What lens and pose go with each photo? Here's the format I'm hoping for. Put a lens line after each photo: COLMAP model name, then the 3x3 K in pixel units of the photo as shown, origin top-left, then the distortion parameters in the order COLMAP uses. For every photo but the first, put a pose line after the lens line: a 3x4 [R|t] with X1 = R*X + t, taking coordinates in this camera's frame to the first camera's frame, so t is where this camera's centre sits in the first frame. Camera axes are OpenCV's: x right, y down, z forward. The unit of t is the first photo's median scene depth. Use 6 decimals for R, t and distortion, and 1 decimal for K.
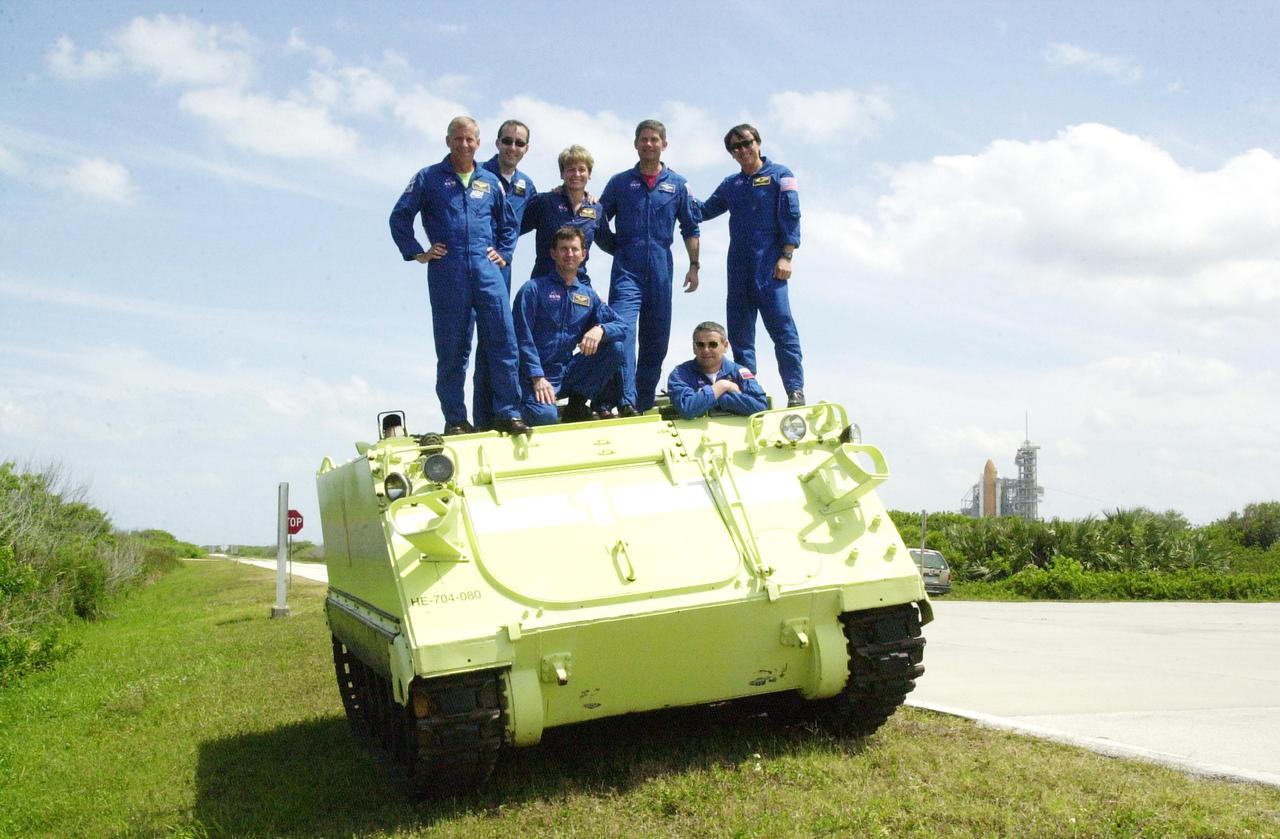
lens RADIAL K [[1571.4, 0, 640.0], [0, 1571.4, 419.5], [0, 0, 1]] dist [-0.031187, 0.007786]
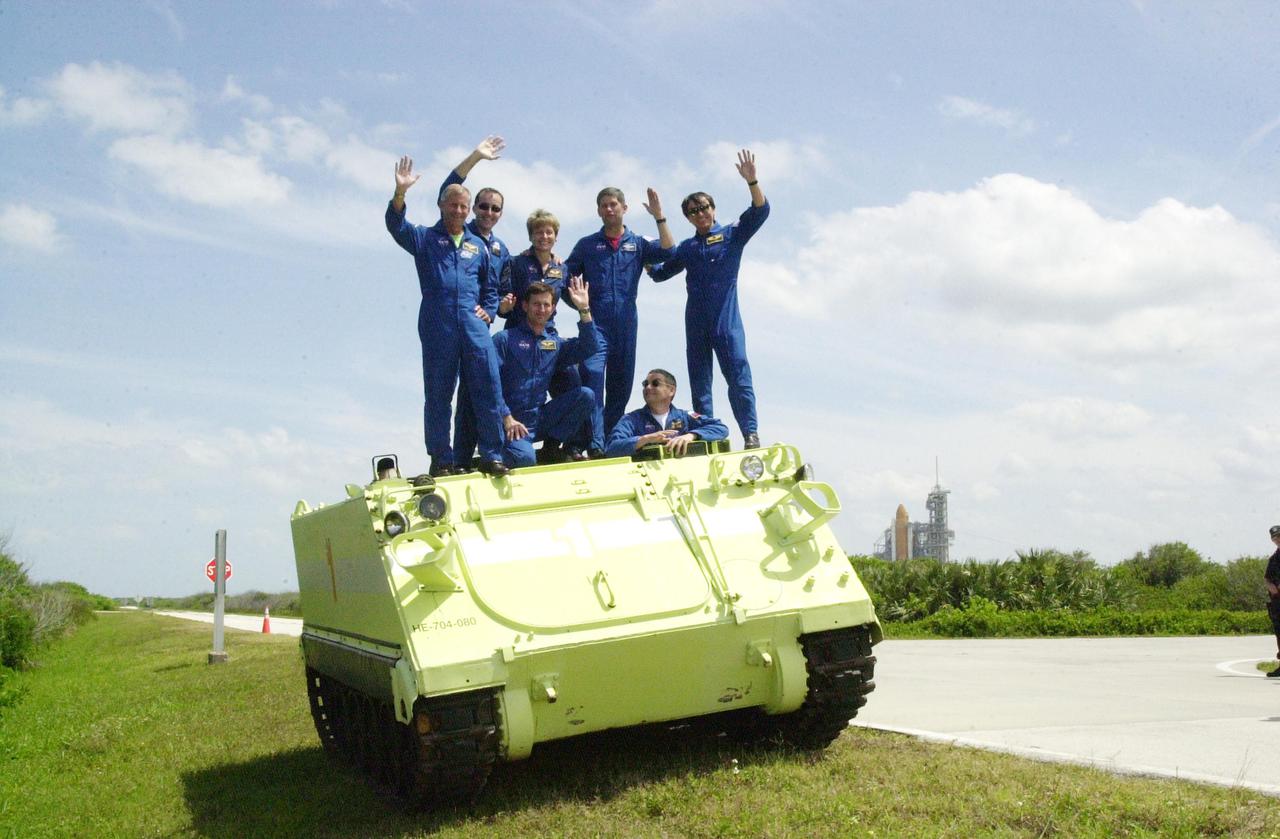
lens RADIAL K [[1571.4, 0, 640.0], [0, 1571.4, 419.5], [0, 0, 1]] dist [-0.031187, 0.007786]
pose [[0.998413, -0.005372, 0.056059, -0.043347], [0.007073, 0.999519, -0.030187, 0.004302], [-0.055870, 0.030536, 0.997971, -0.094854]]
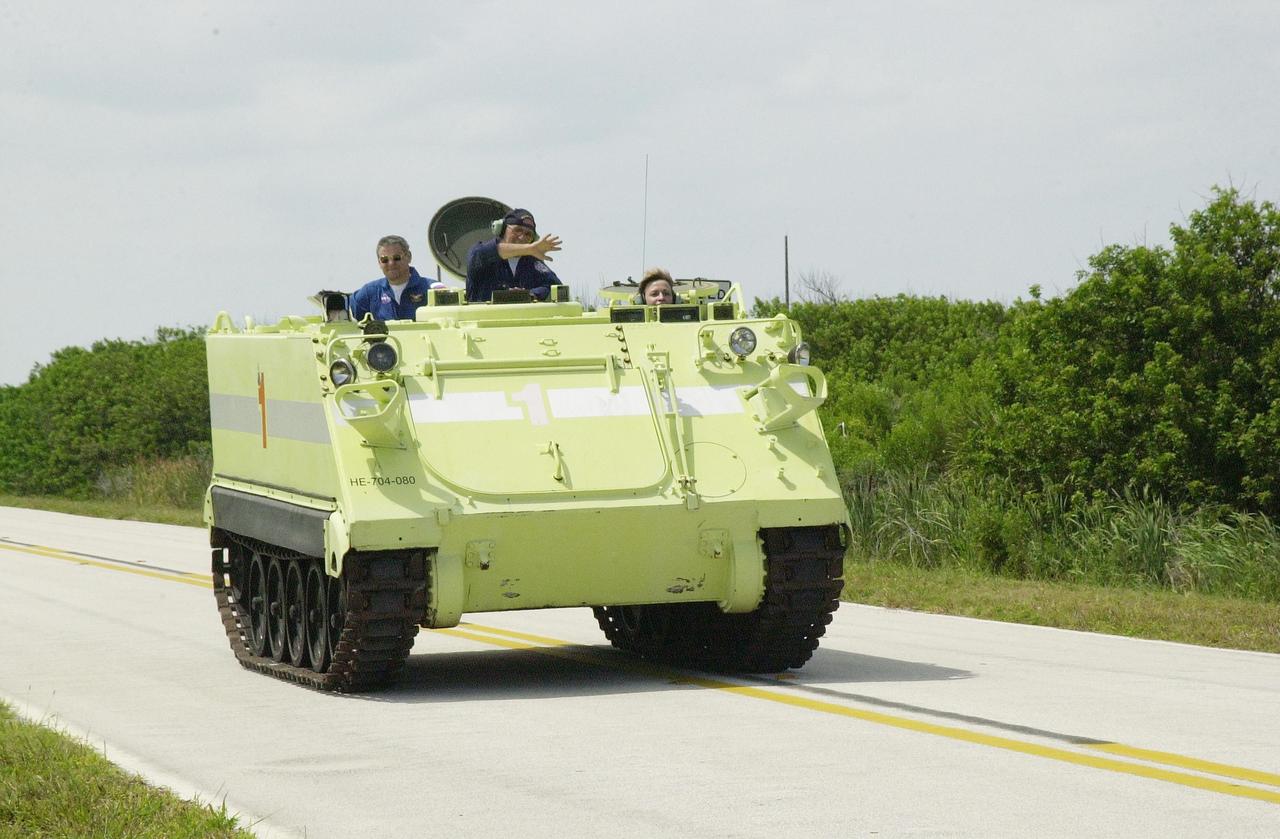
lens RADIAL K [[5544.4, 0, 640.0], [0, 5544.4, 419.5], [0, 0, 1]] dist [0.921266, 1.432182]
pose [[0.995452, 0.082004, -0.048484, 0.210152], [-0.078639, 0.994605, 0.067653, -0.179615], [0.053770, -0.063532, 0.996530, -2.506296]]
